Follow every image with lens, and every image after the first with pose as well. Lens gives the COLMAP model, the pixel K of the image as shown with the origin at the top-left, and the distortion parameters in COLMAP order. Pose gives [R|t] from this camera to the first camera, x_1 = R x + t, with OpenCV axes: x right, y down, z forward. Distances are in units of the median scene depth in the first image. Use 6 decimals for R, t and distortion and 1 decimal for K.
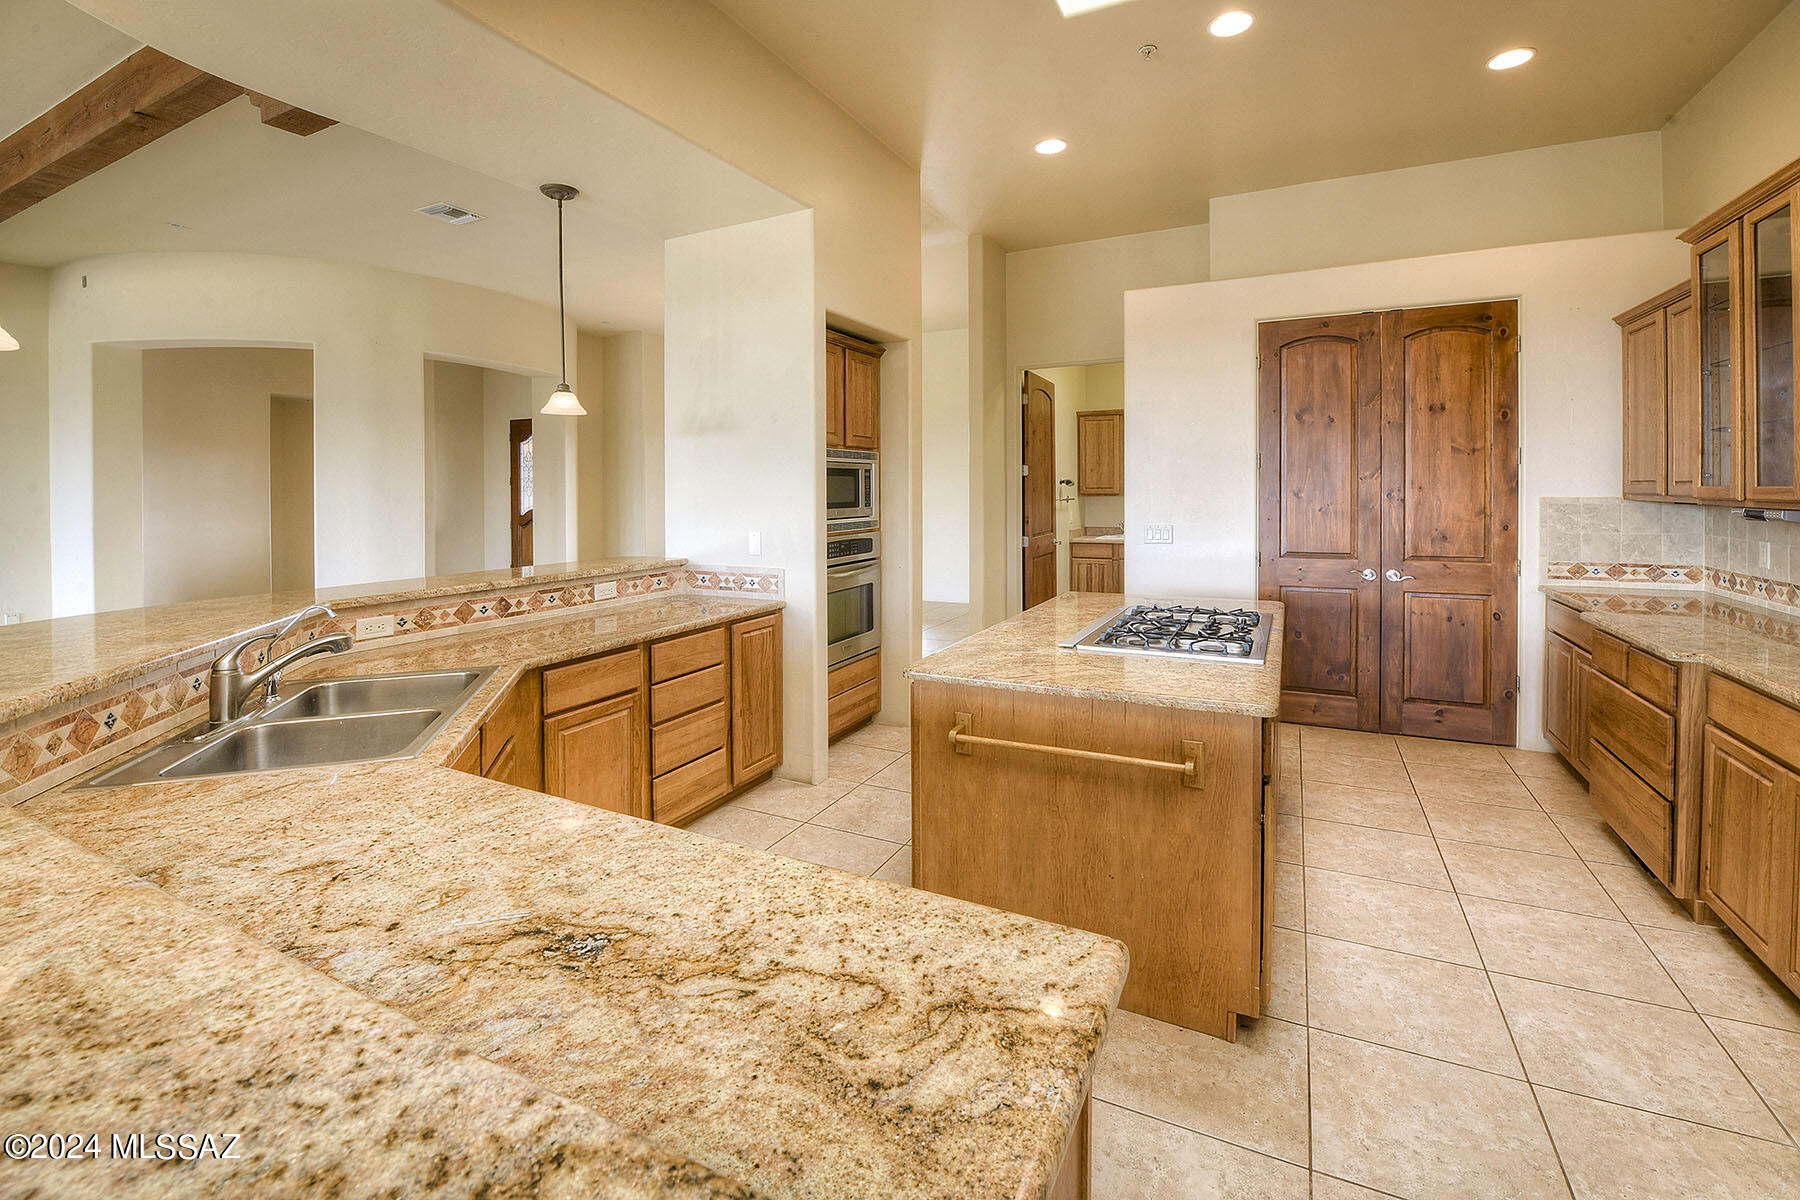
lens RADIAL K [[773.8, 0, 900.0], [0, 773.8, 490.8], [0, 0, 1]] dist [-0.015962, 0.000143]
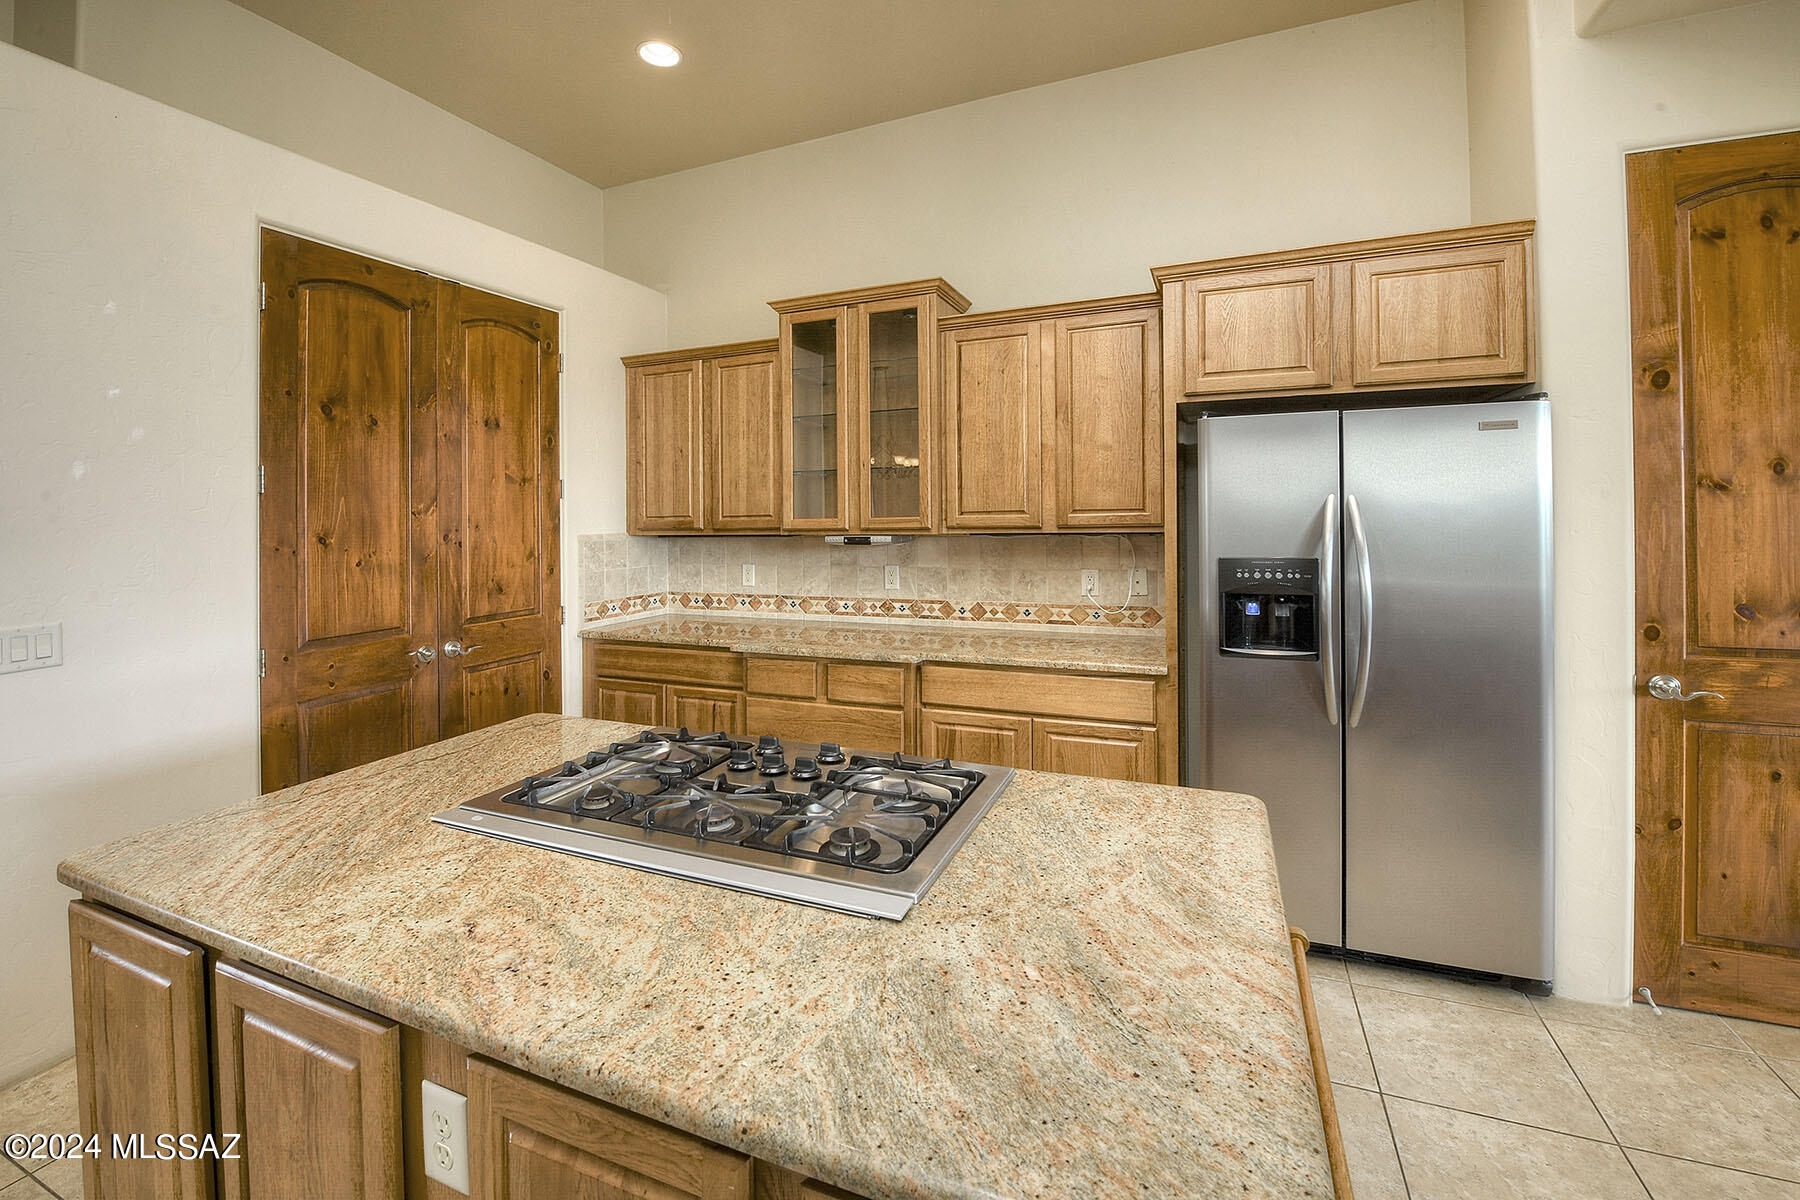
lens RADIAL K [[773.8, 0, 889.9], [0, 773.8, 514.4], [0, 0, 1]] dist [-0.015962, 0.000143]
pose [[-0.070191, 0.006147, 0.997515, -0.105449], [0.021769, 0.999752, -0.004629, -0.003498], [-0.997296, 0.021390, -0.070307, 0.648134]]
